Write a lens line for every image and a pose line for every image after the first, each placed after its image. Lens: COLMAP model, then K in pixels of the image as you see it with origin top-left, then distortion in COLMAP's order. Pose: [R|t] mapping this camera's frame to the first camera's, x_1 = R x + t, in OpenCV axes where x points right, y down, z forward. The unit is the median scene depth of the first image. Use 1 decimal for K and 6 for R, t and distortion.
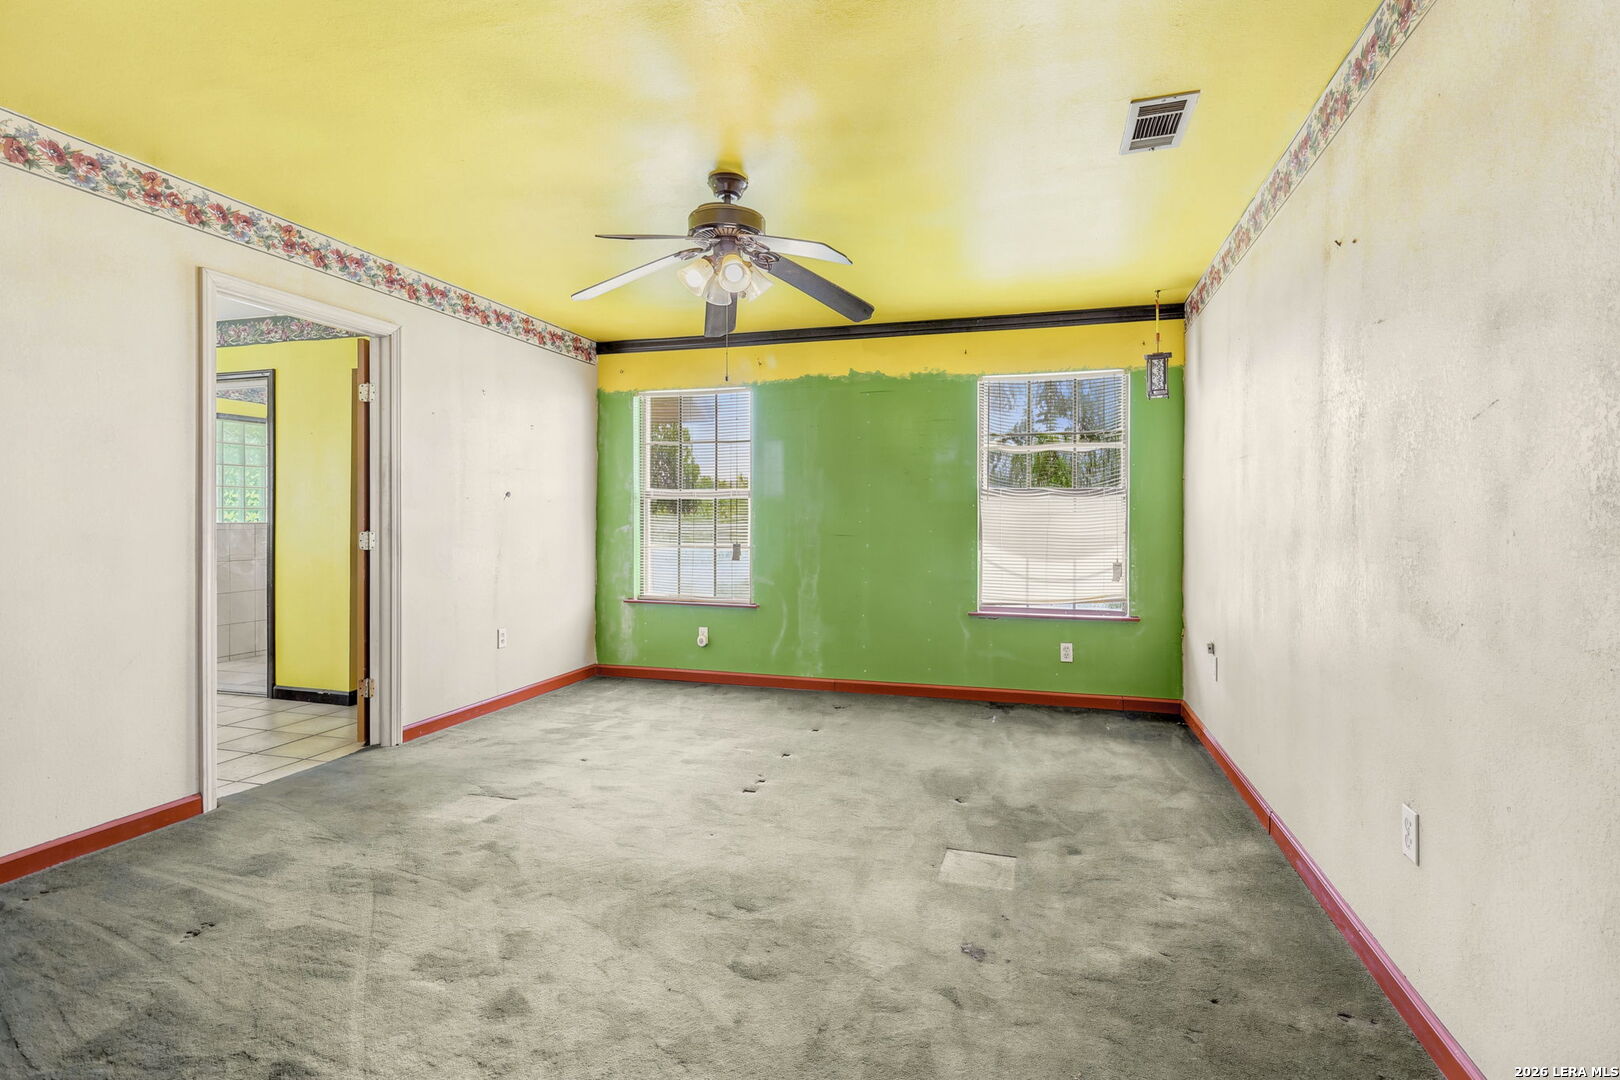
lens RADIAL K [[762.9, 0, 829.8], [0, 762.9, 511.4], [0, 0, 1]] dist [0.002142, 0.000314]
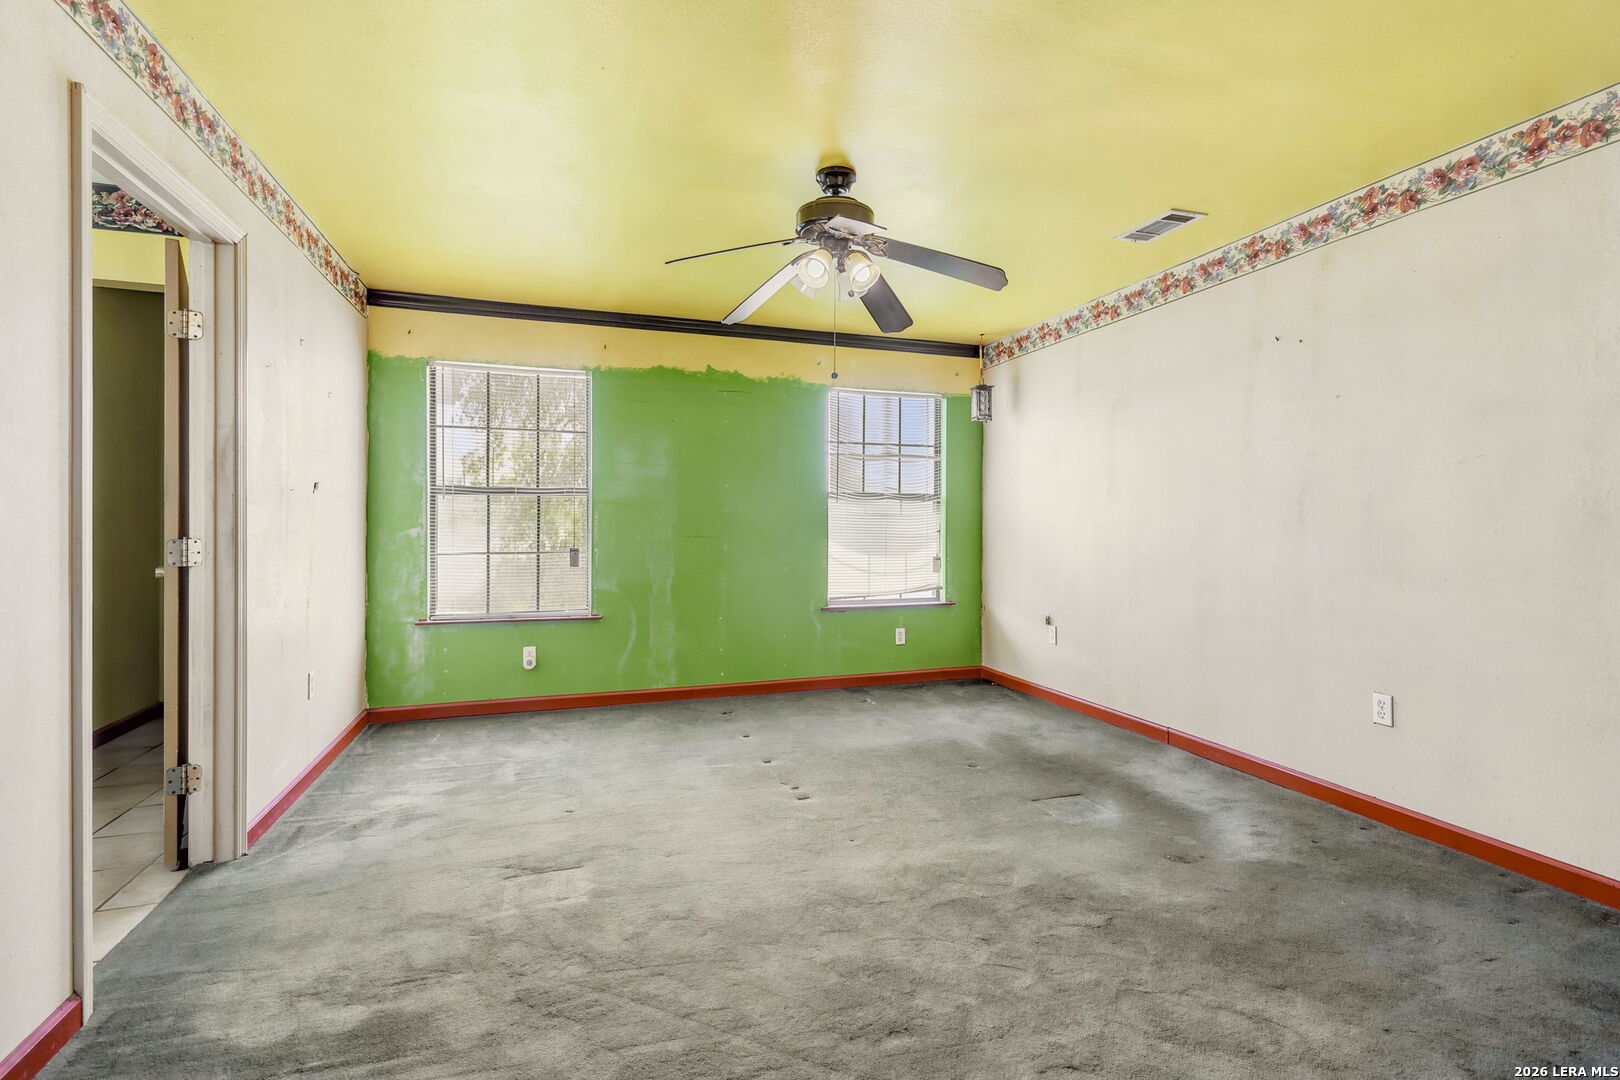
lens RADIAL K [[762.9, 0, 829.8], [0, 762.9, 511.4], [0, 0, 1]] dist [0.002142, 0.000314]
pose [[0.816098, 0.006864, 0.577873, -0.425918], [-0.006212, 0.999976, -0.003106, 0.001598], [-0.577880, -0.001055, 0.816121, 0.122389]]
